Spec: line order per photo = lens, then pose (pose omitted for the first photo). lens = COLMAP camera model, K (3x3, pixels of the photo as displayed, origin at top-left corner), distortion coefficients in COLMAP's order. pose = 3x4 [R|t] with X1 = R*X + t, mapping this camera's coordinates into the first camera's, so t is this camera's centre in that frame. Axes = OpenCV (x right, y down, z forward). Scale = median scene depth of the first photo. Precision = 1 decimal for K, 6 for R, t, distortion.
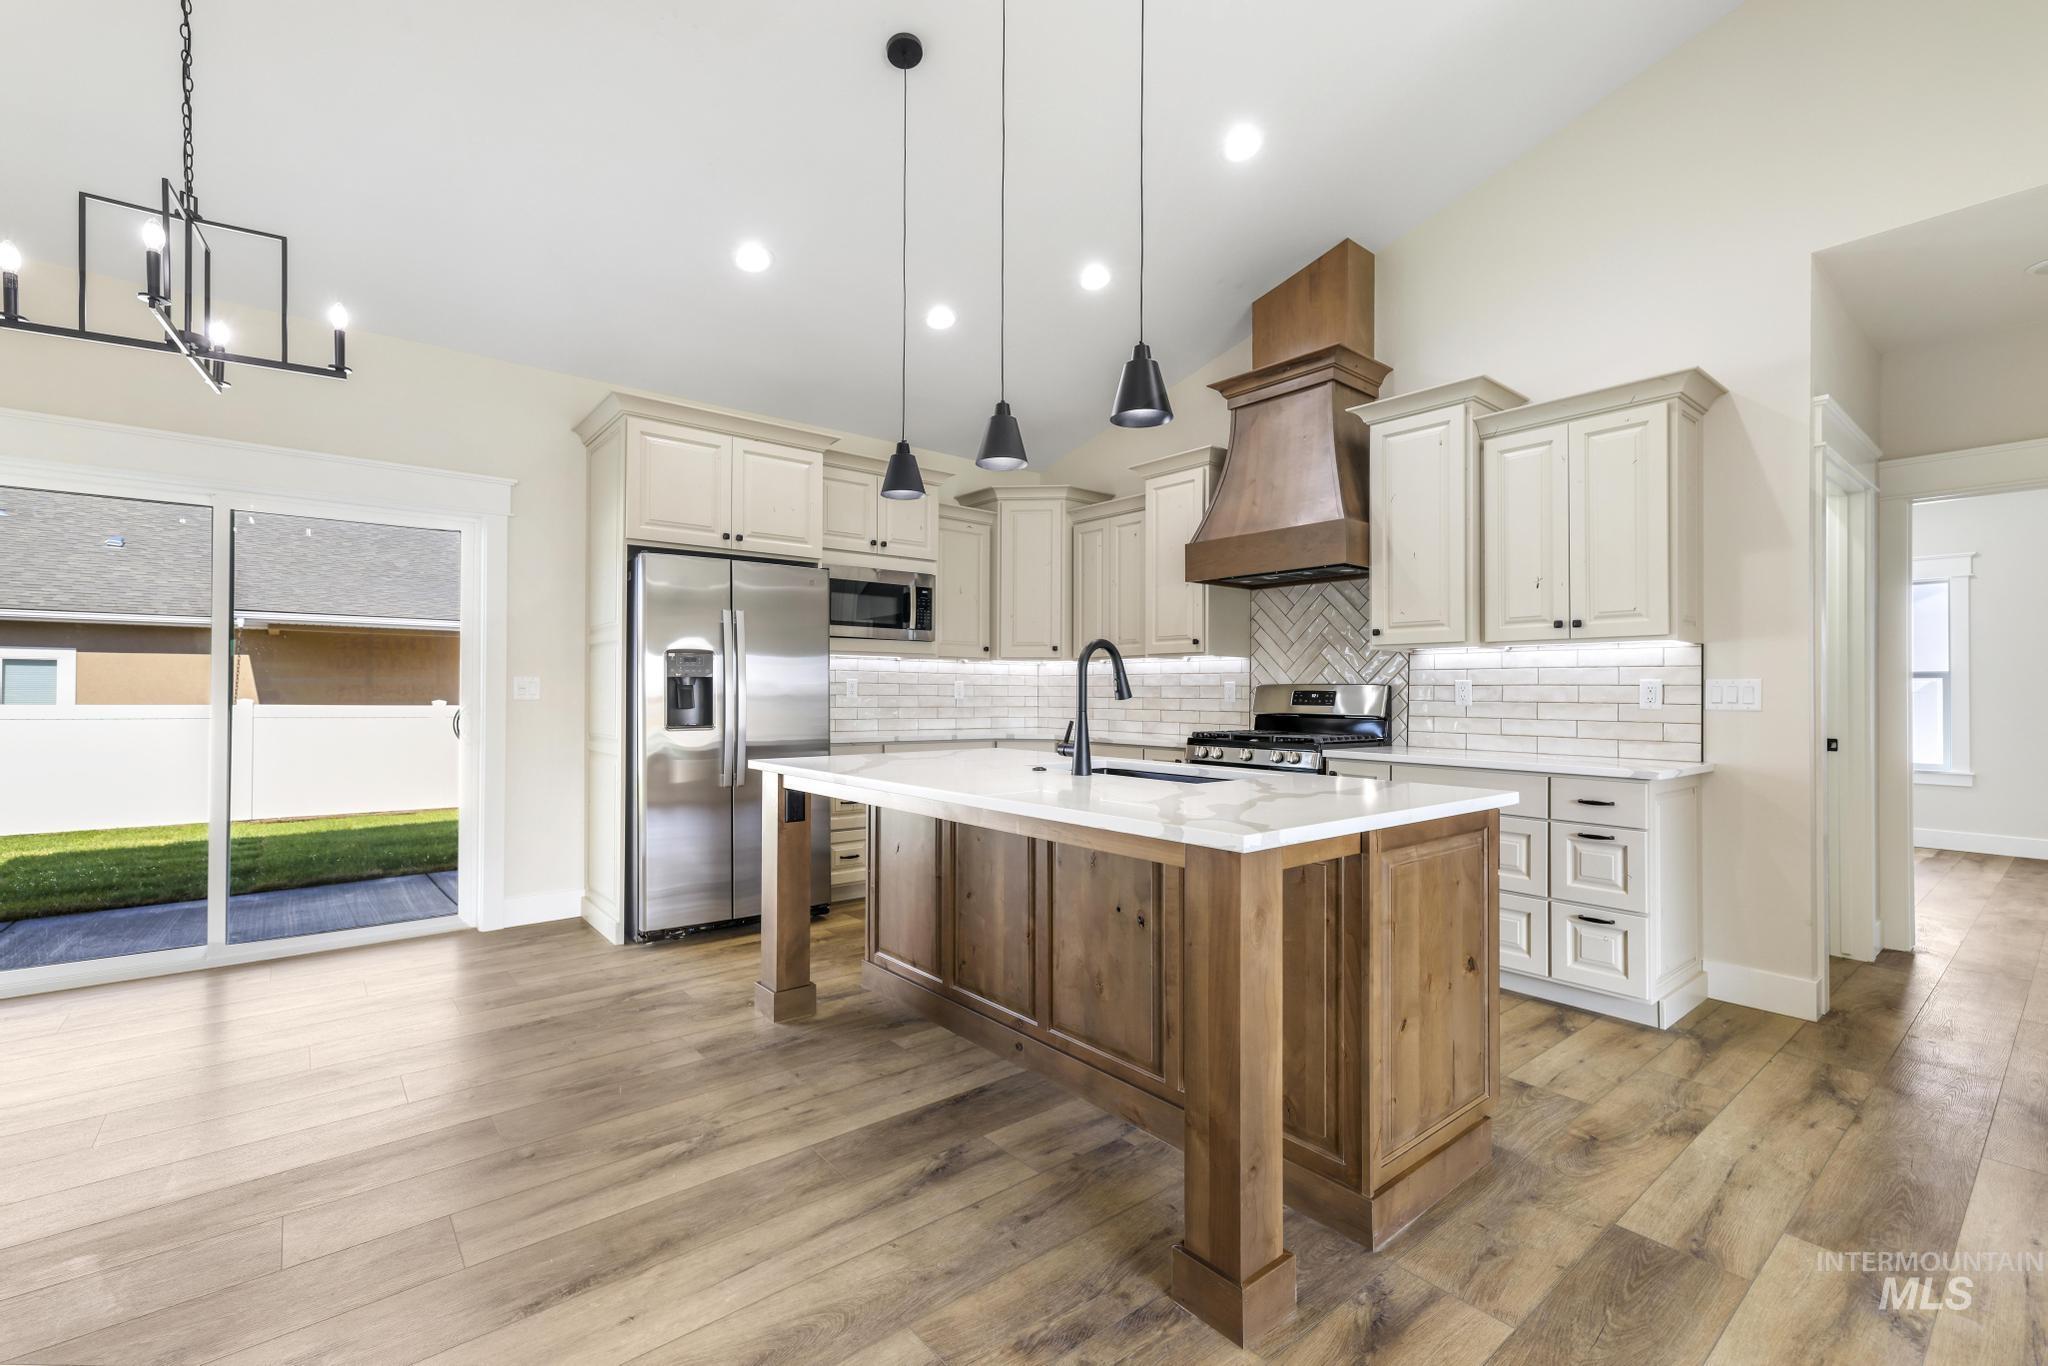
lens RADIAL K [[883.8, 0, 1018.5], [0, 883.8, 685.3], [0, 0, 1]] dist [0.008450, 0.000707]
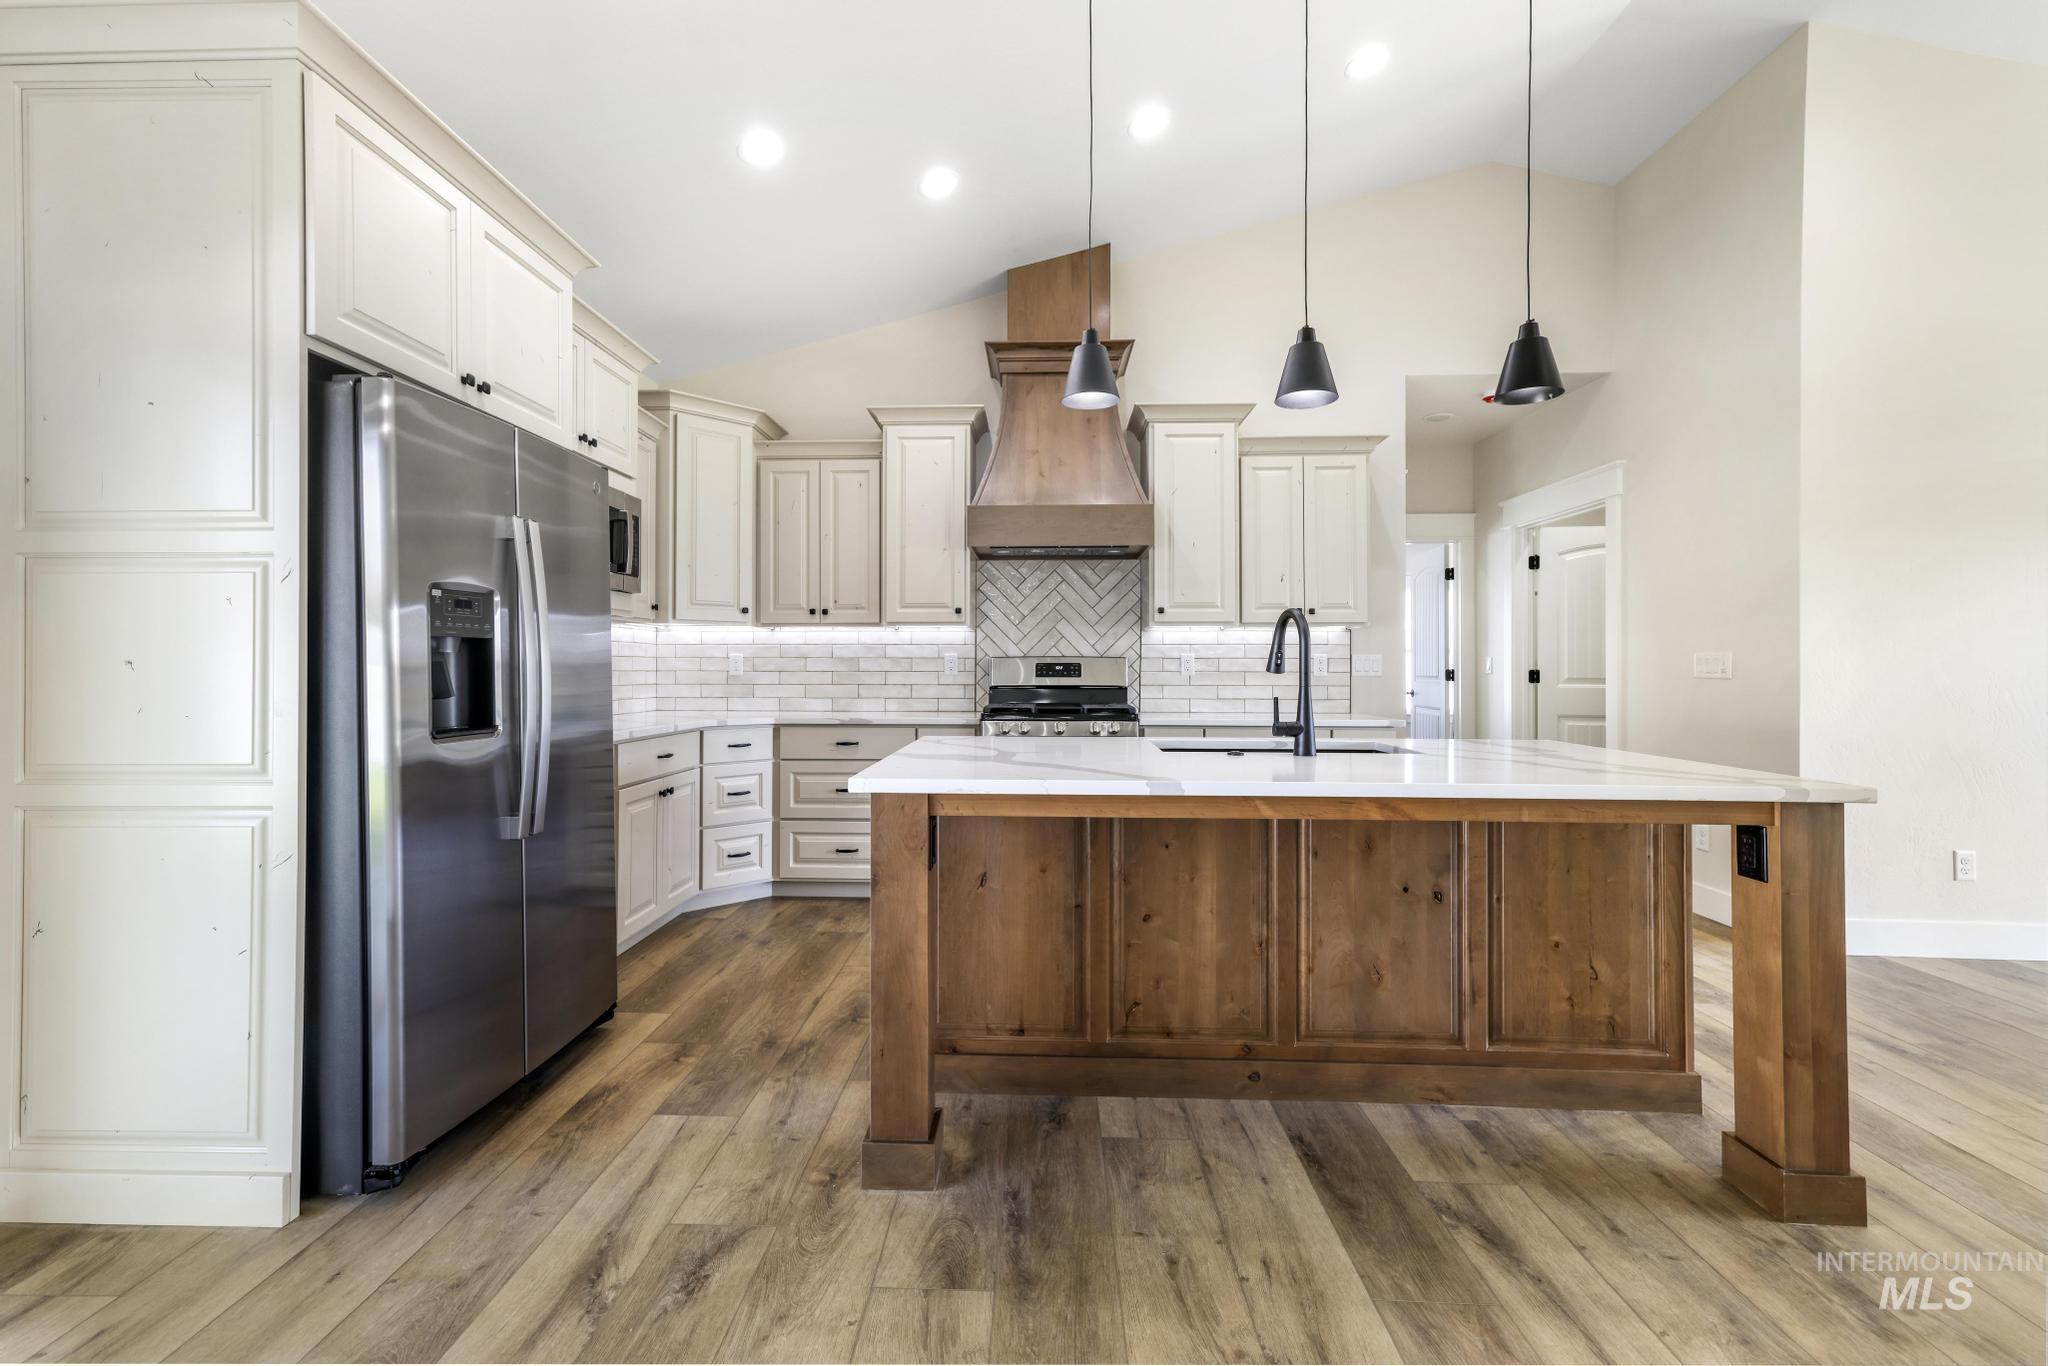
lens RADIAL K [[858.8, 0, 1014.9], [0, 858.8, 662.3], [0, 0, 1]] dist [0.012980, 0.001192]
pose [[0.668223, -0.001285, 0.743960, -0.658735], [-0.003068, 0.999985, 0.004483, 0.001548], [-0.743955, -0.005278, 0.668209, 0.520271]]
